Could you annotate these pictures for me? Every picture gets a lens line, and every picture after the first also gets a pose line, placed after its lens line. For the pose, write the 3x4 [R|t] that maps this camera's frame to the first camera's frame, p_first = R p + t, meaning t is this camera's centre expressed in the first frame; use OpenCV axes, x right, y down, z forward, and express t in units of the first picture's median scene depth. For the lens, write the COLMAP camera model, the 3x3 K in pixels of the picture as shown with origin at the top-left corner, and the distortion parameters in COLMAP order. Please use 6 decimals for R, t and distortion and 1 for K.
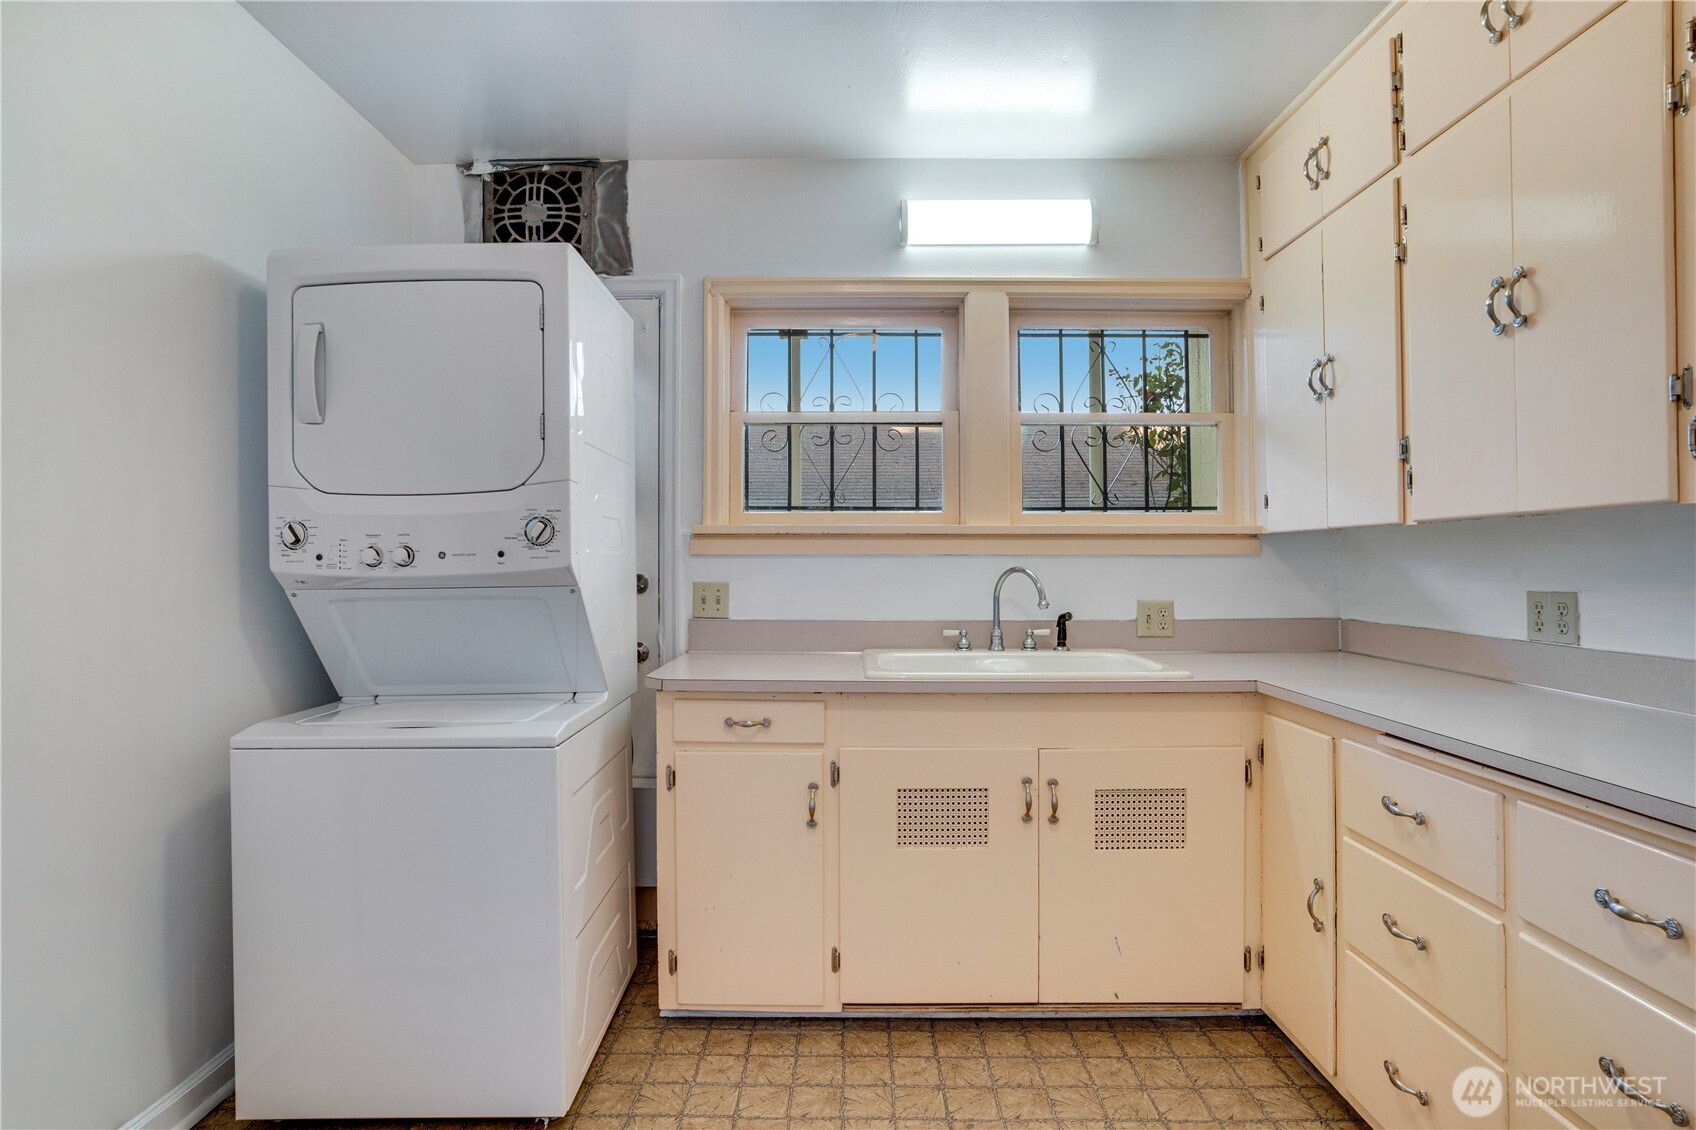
lens RADIAL K [[842.6, 0, 832.0], [0, 842.6, 565.9], [0, 0, 1]] dist [-0.018844, 0.001609]
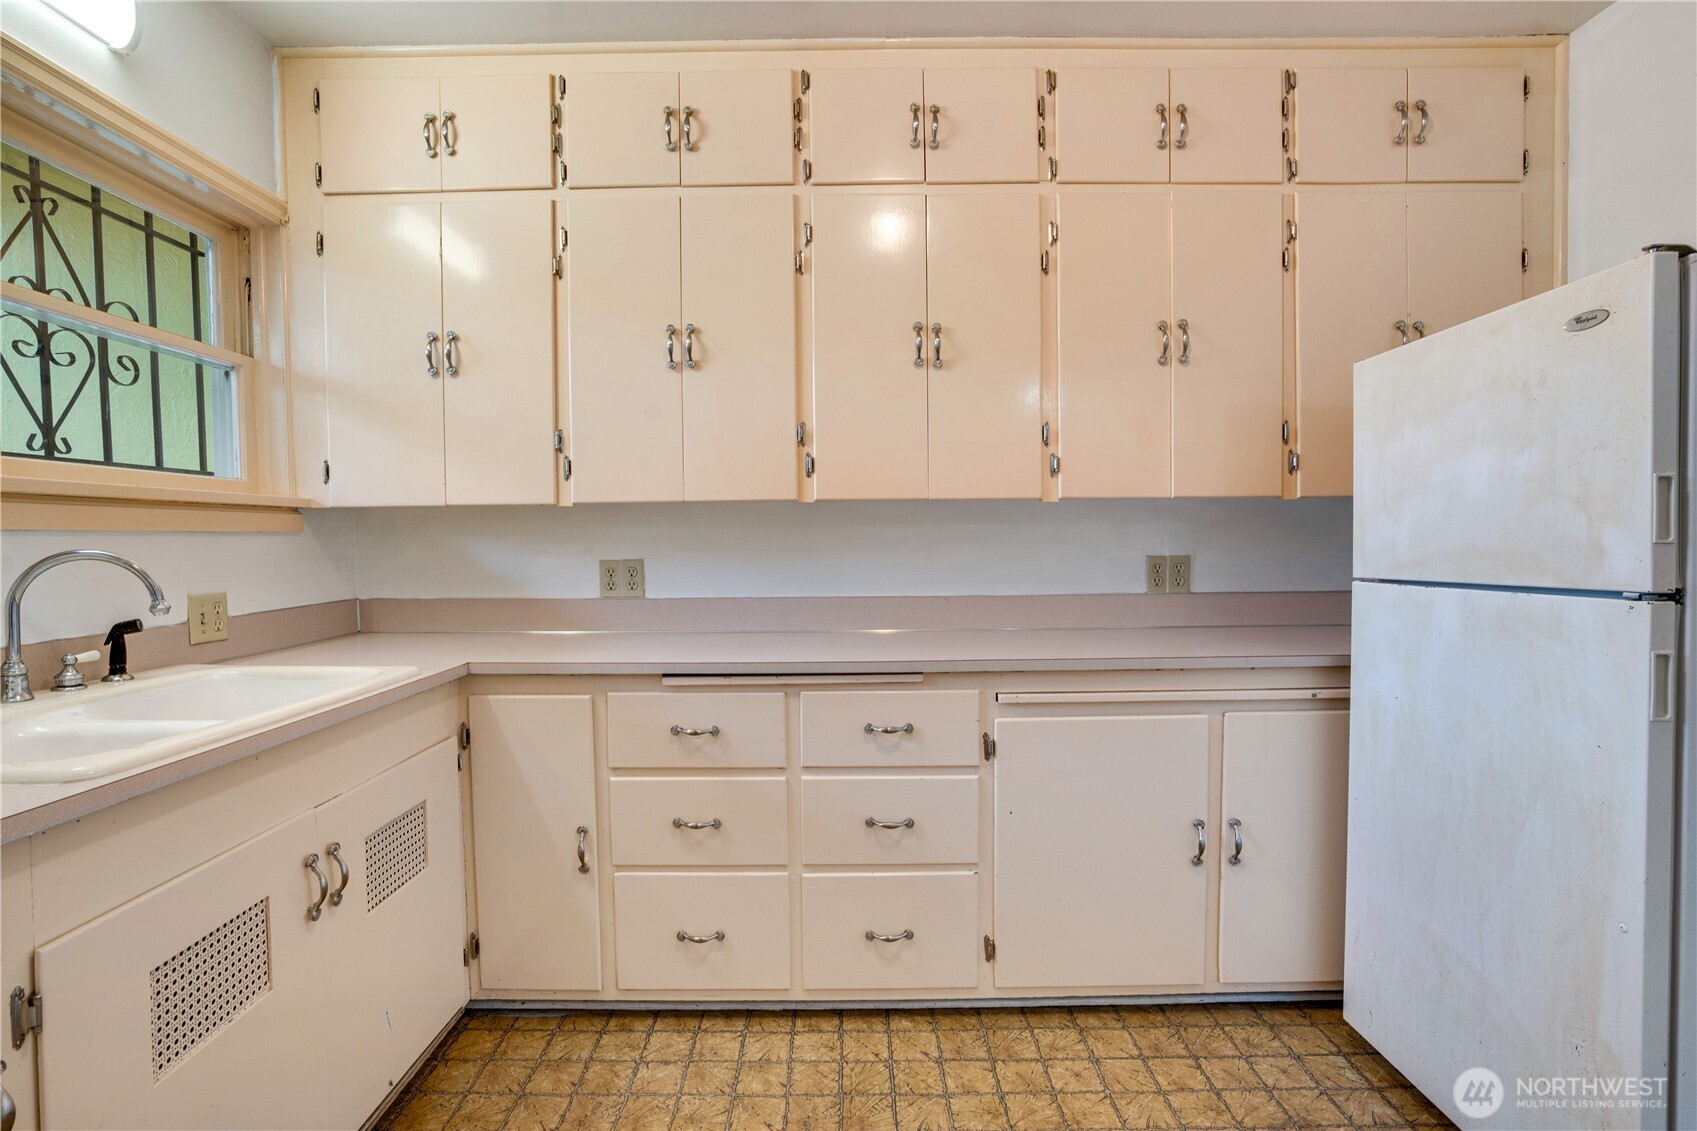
lens RADIAL K [[843.1, 0, 837.9], [0, 843.1, 563.7], [0, 0, 1]] dist [-0.018844, 0.001609]
pose [[-0.004068, -0.032721, 0.999456, -0.448800], [0.011492, 0.999397, 0.032766, -0.003058], [-0.999926, 0.011619, -0.003690, 0.578156]]
